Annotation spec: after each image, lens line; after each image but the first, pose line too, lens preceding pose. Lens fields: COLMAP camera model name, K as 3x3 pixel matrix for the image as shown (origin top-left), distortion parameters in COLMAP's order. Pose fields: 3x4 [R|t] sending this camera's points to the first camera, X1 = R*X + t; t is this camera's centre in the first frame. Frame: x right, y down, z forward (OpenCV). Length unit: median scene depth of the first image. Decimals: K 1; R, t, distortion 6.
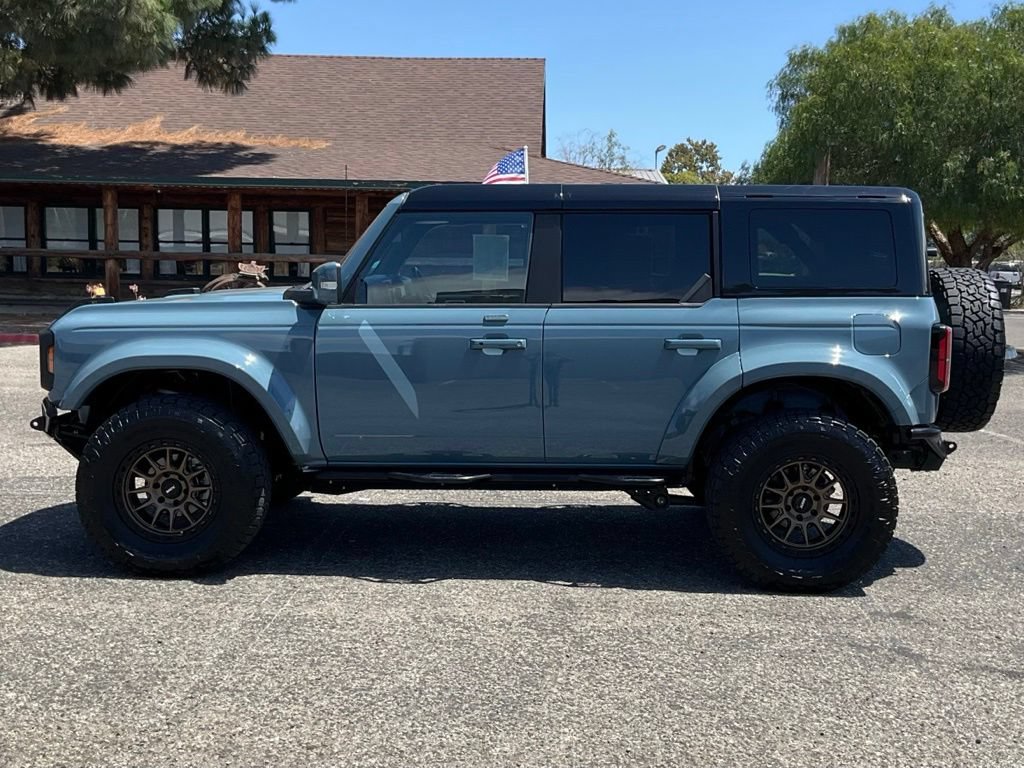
lens RADIAL K [[1301.7, 0, 512.0], [0, 1301.7, 384.0], [0, 0, 1]] dist [0.081569, -0.049968]
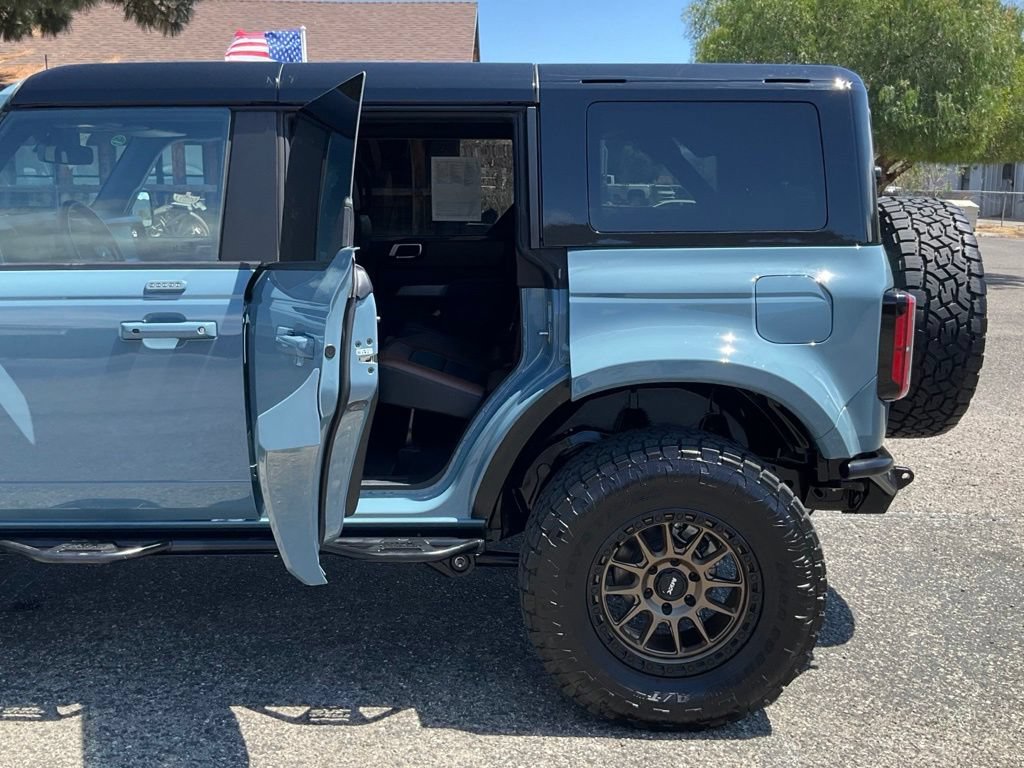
lens RADIAL K [[1040.2, 0, 493.2], [0, 1040.2, 361.8], [0, 0, 1]] dist [0.088258, -0.205710]
pose [[0.999928, -0.008615, 0.008399, 0.122832], [0.008018, 0.997600, 0.068770, -0.043755], [-0.008971, -0.068698, 0.997597, 0.470304]]
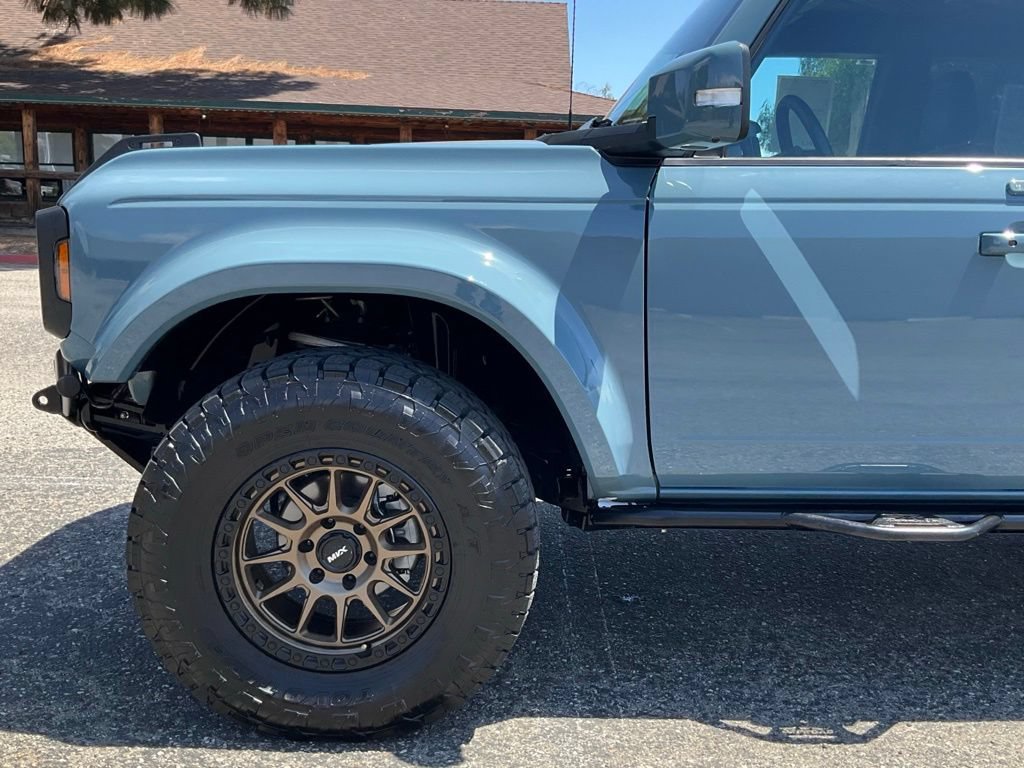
lens RADIAL K [[1020.4, 0, 551.2], [0, 1020.4, 399.5], [0, 0, 1]] dist [0.101703, -0.227794]
pose [[0.997704, 0.000820, 0.067716, -0.190879], [-0.006899, 0.995955, 0.089593, -0.006578], [-0.067369, -0.089855, 0.993674, 0.580711]]
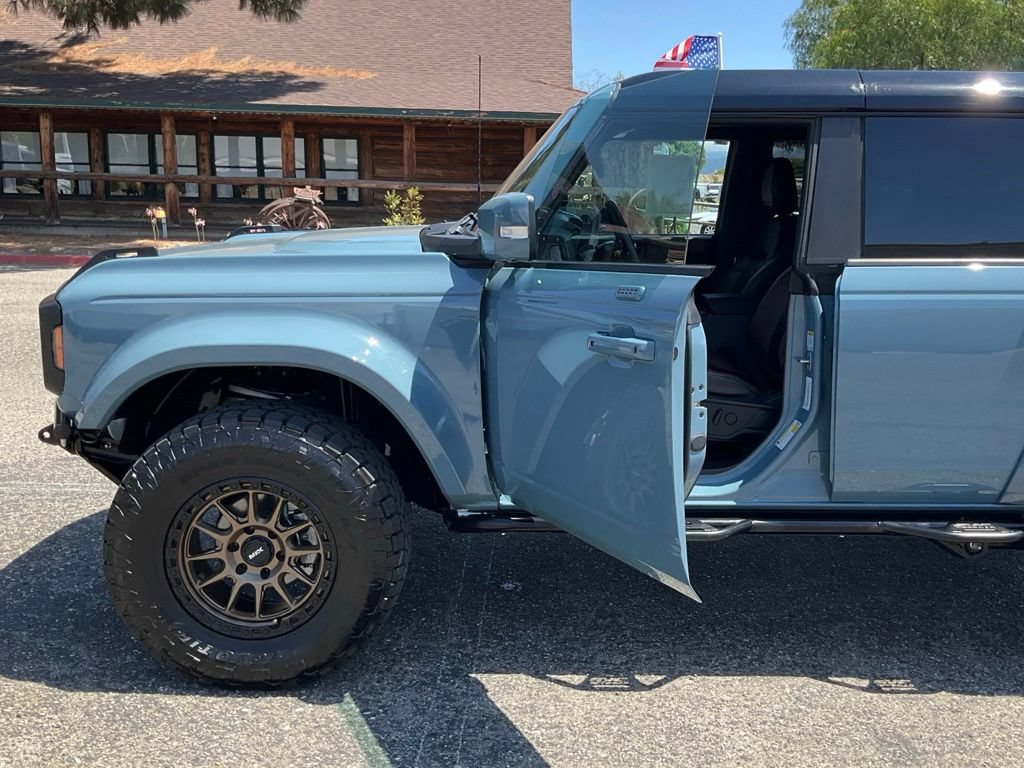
lens RADIAL K [[1042.6, 0, 559.8], [0, 1042.6, 370.8], [0, 0, 1]] dist [0.100607, -0.234116]
pose [[0.998703, -0.003143, 0.050814, -0.126700], [-0.000933, 0.996795, 0.079999, -0.044191], [-0.050903, -0.079942, 0.995499, 0.447728]]
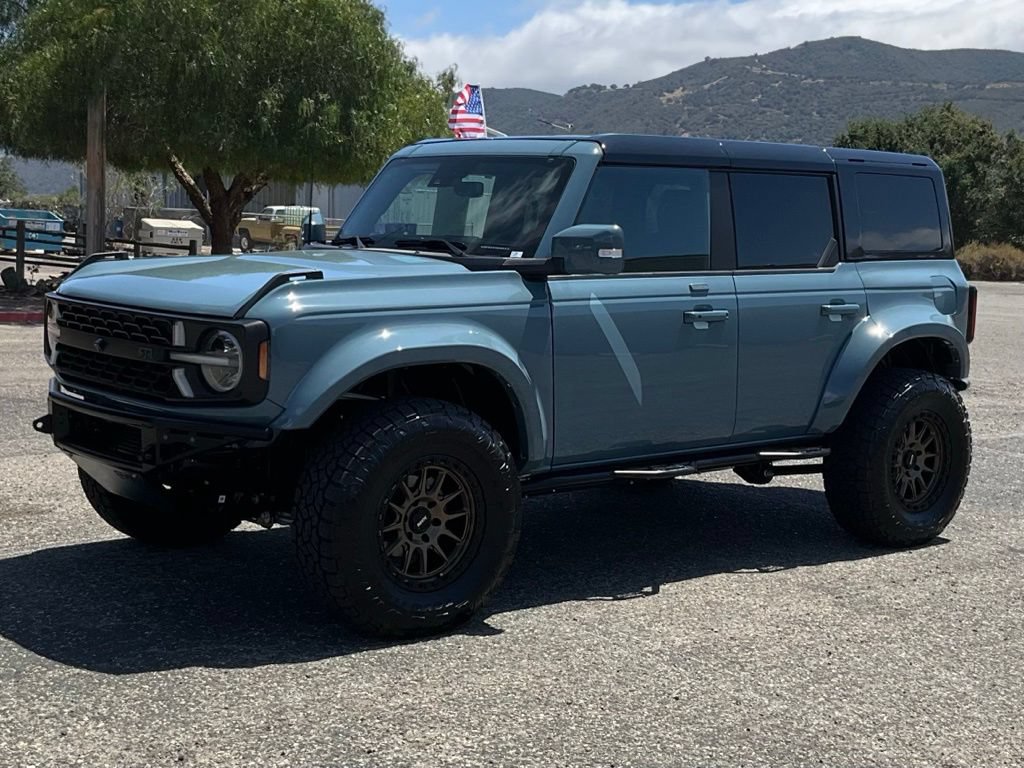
lens RADIAL K [[1439.8, 0, 511.9], [0, 1439.8, 359.0], [0, 0, 1]] dist [0.099901, -0.030397]
pose [[0.763308, -0.052734, 0.643879, -0.687039], [0.041848, 0.998606, 0.032176, -0.035276], [-0.644678, 0.002385, 0.764451, 0.294512]]
